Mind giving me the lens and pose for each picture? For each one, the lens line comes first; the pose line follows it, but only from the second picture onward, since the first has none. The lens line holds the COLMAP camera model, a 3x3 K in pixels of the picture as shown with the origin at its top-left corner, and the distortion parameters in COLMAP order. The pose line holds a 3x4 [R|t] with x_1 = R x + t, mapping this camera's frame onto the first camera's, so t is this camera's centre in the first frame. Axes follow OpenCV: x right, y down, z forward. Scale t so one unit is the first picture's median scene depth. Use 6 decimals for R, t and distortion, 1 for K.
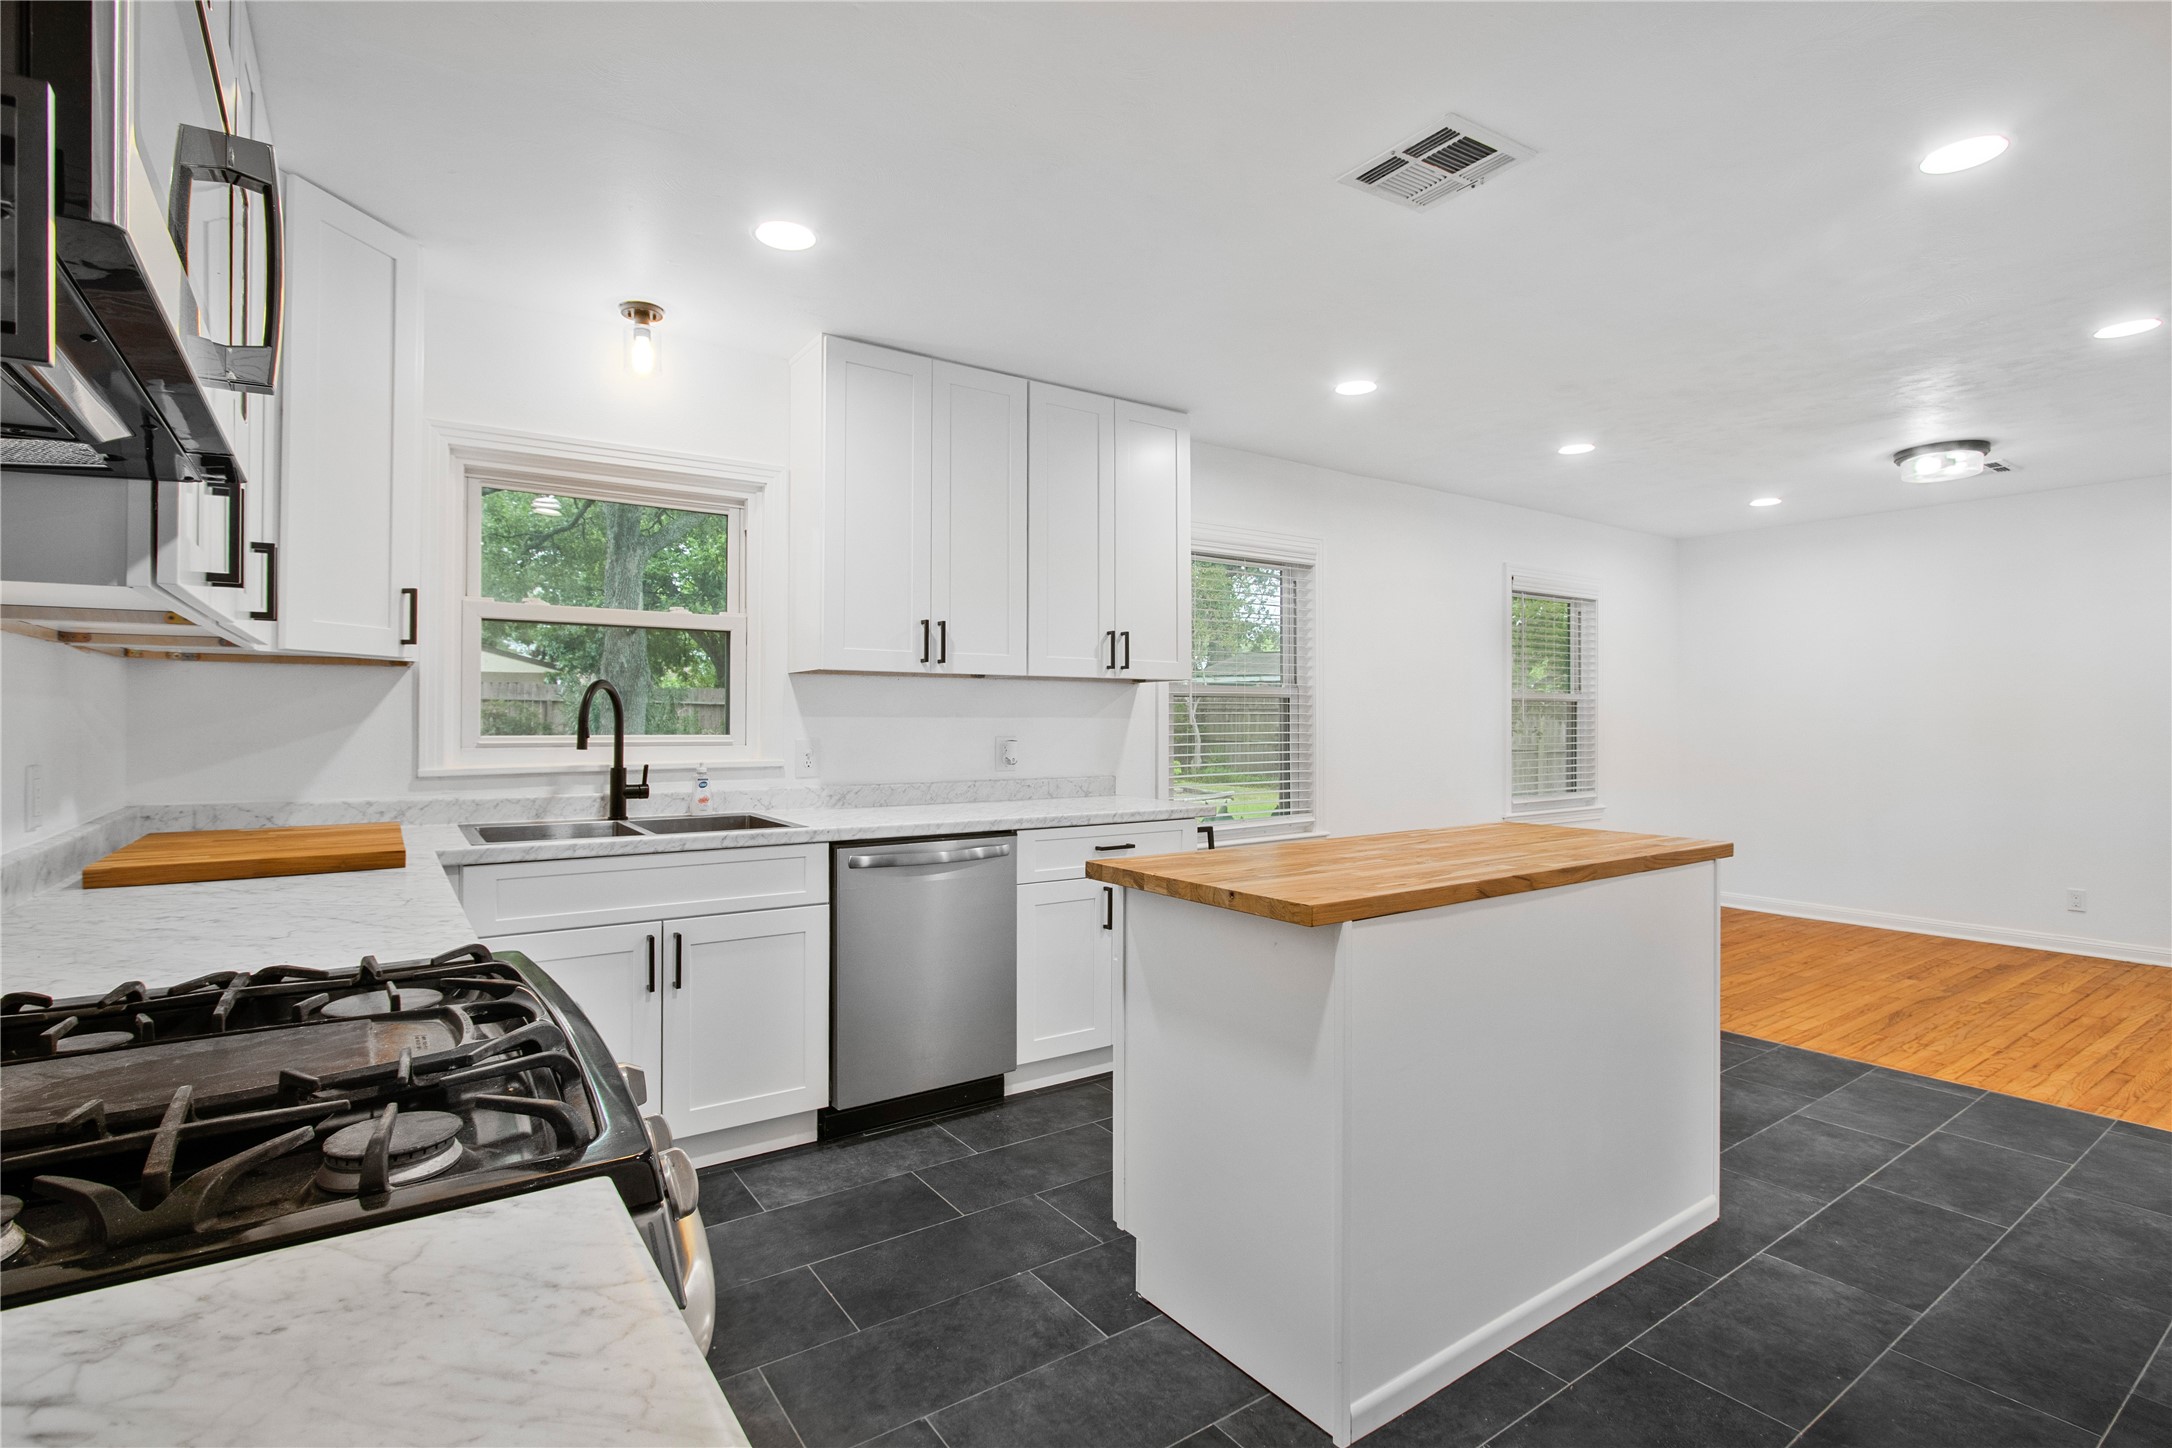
lens RADIAL K [[1040.9, 0, 1057.8], [0, 1040.9, 722.2], [0, 0, 1]] dist [-0.016246, 0.000411]
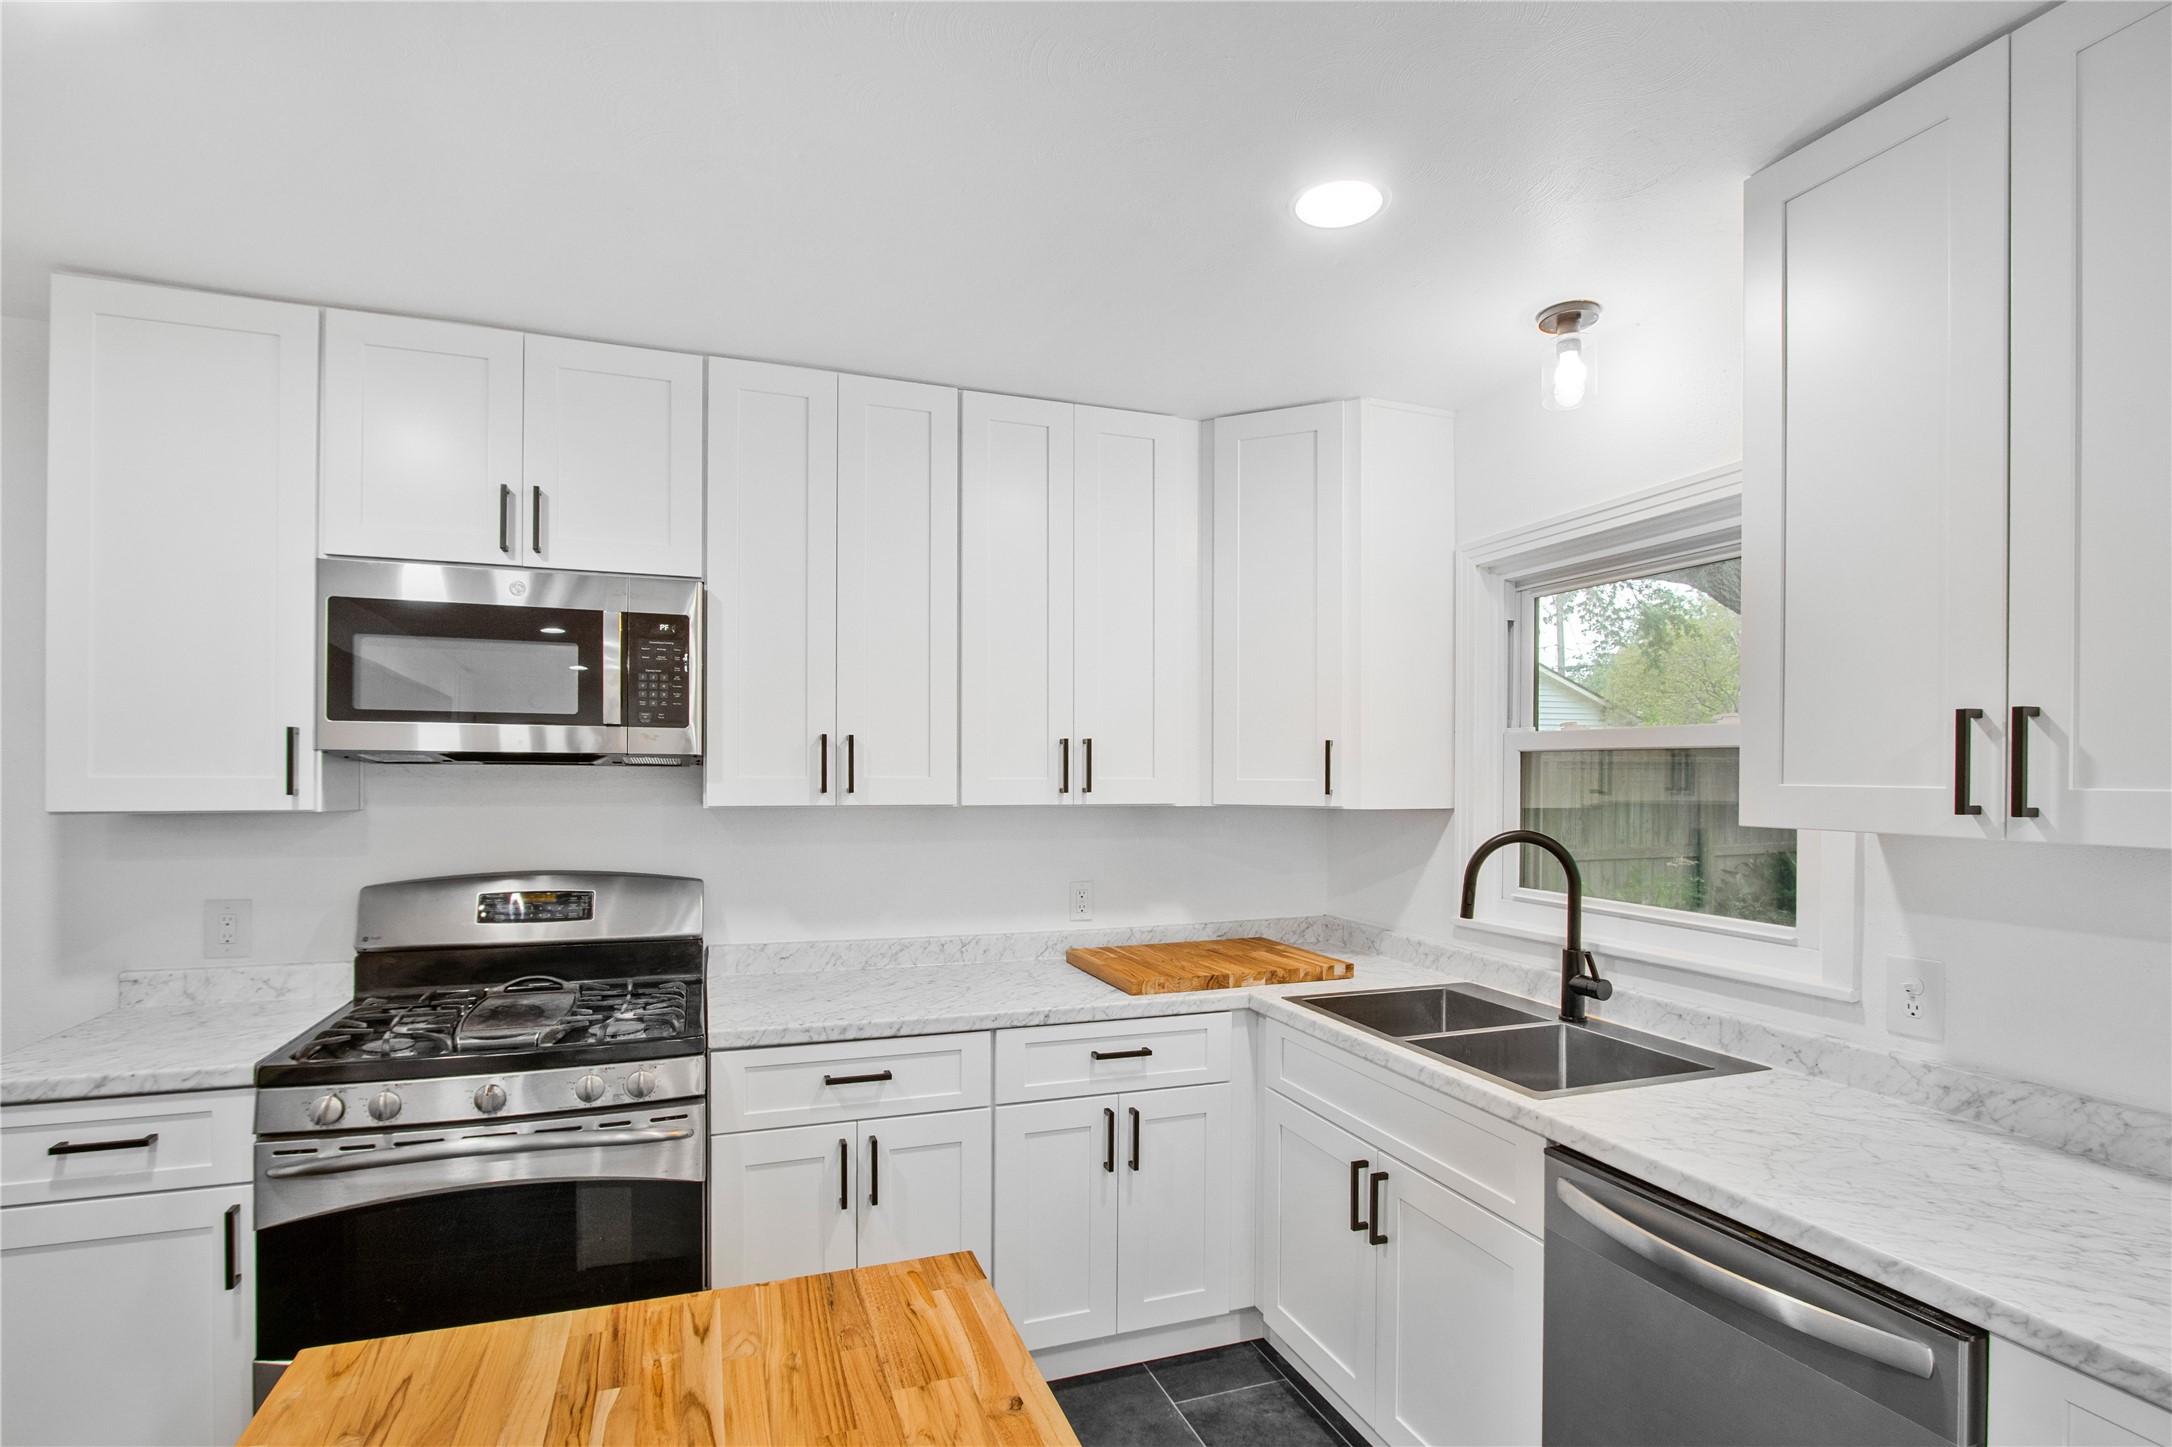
lens RADIAL K [[1045.5, 0, 1082.6], [0, 1045.5, 783.7], [0, 0, 1]] dist [-0.020035, 0.000697]
pose [[-0.247404, 0.005191, -0.968899, 0.365141], [-0.007474, 0.999946, 0.007266, -0.074254], [0.968884, 0.009039, -0.247352, 0.828394]]
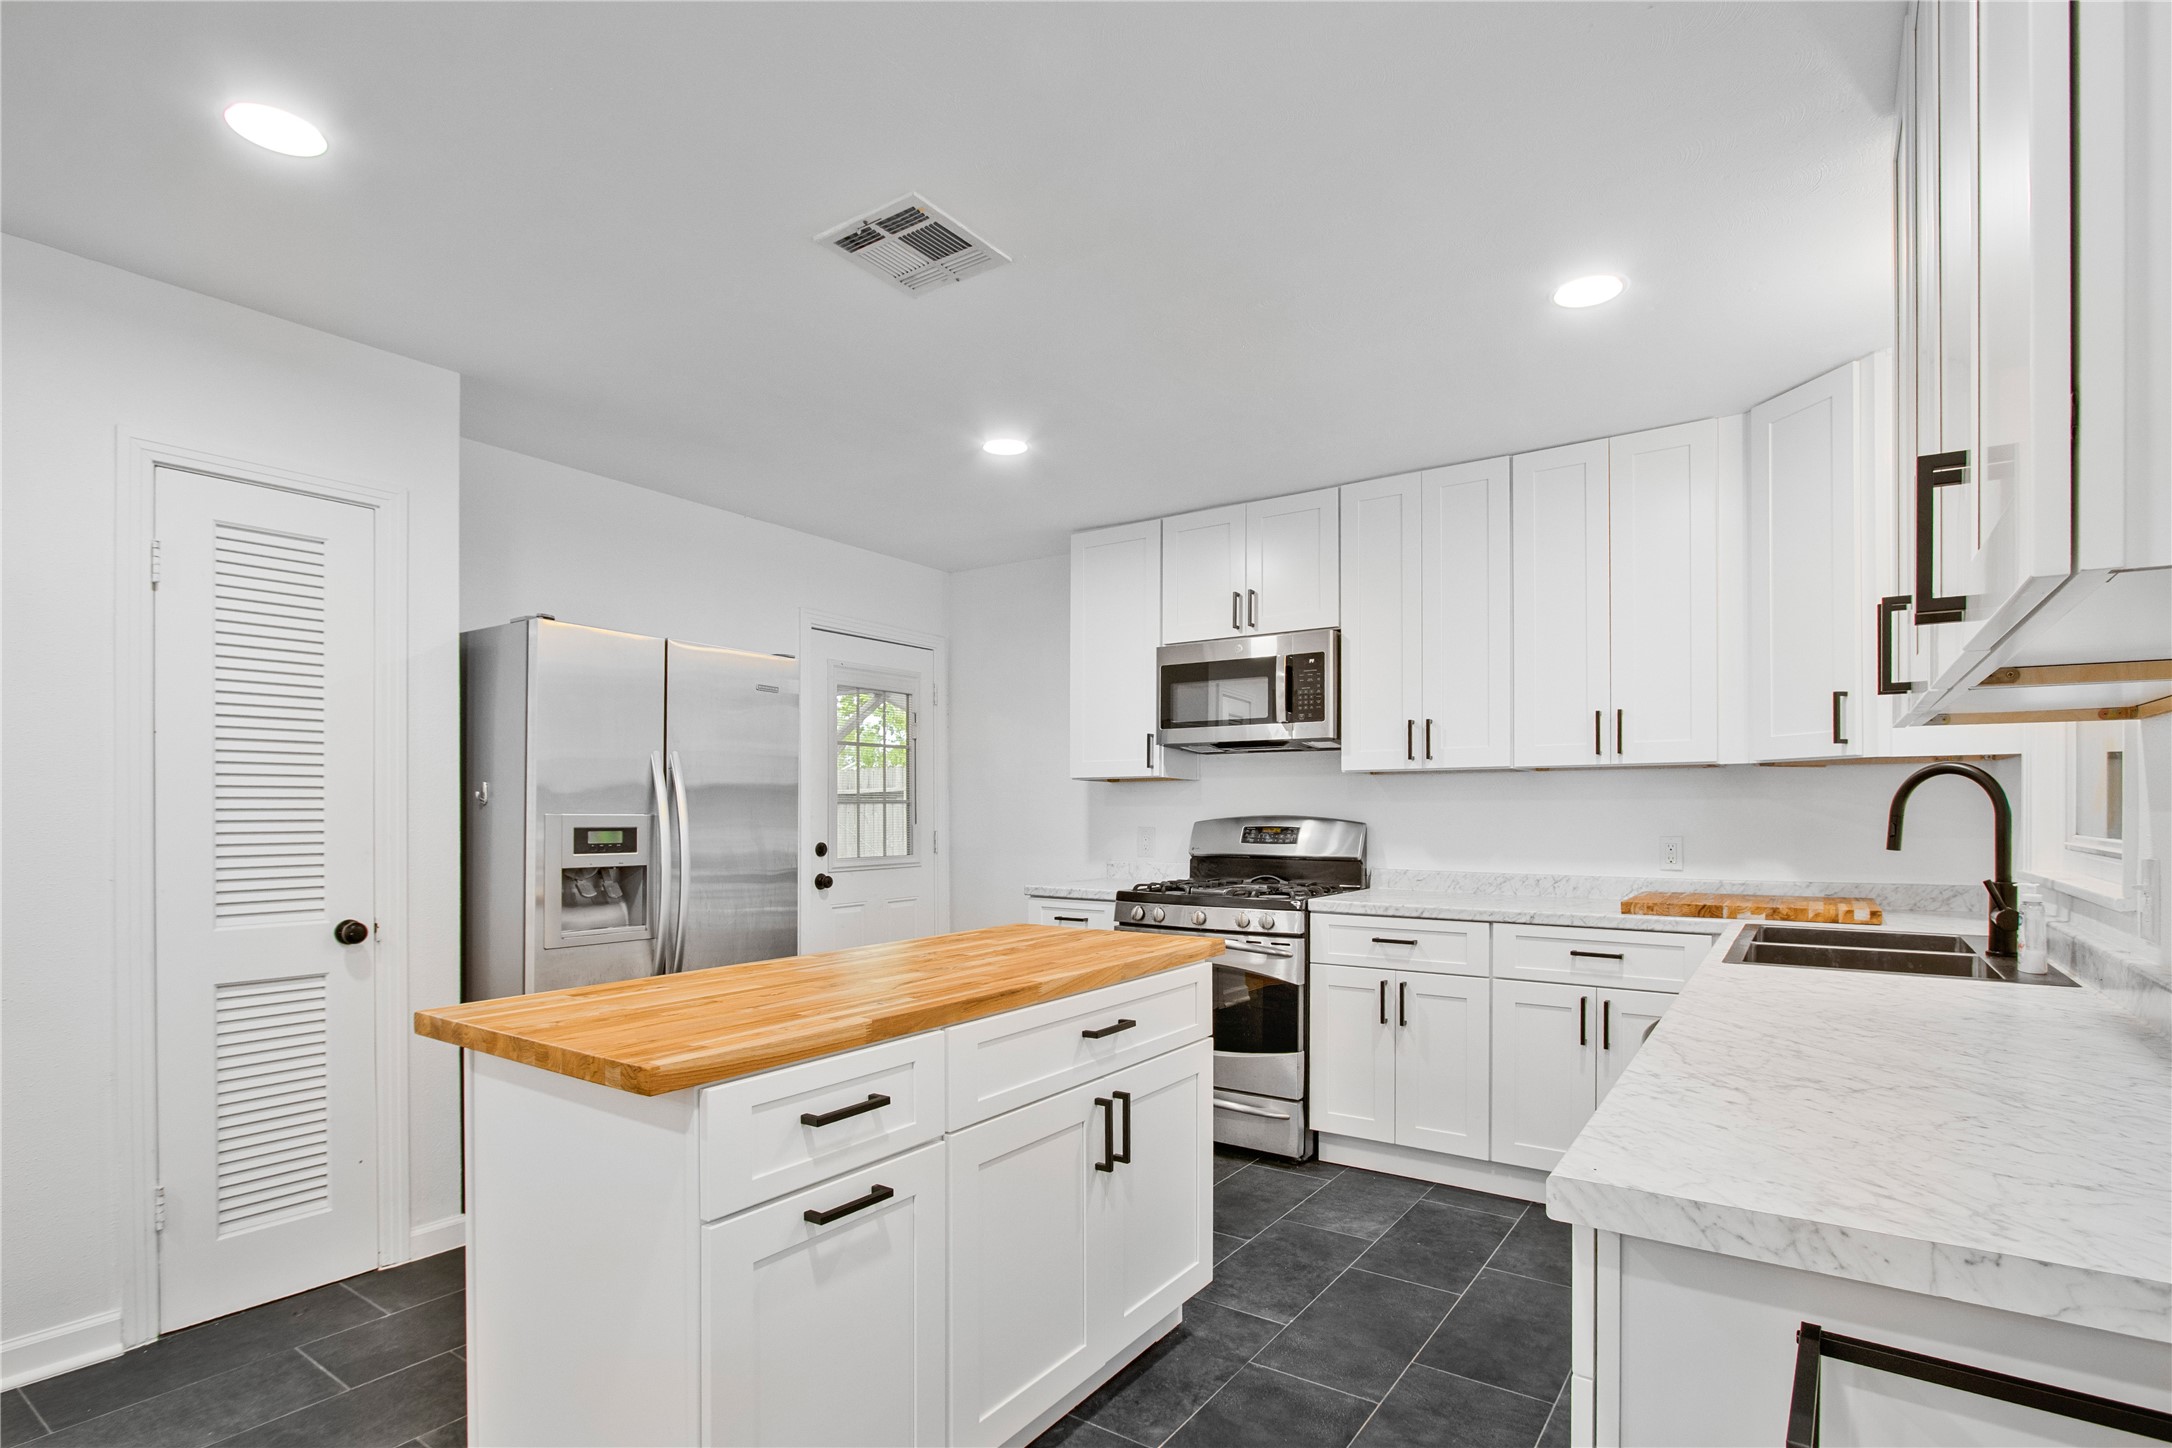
lens RADIAL K [[1051.9, 0, 1094.6], [0, 1051.9, 811.6], [0, 0, 1]] dist [-0.024928, 0.006960]
pose [[-0.931879, 0.001273, -0.362768, 0.401008], [0.000074, 0.999994, 0.003320, -0.006033], [0.362770, 0.003067, -0.931874, 1.405544]]
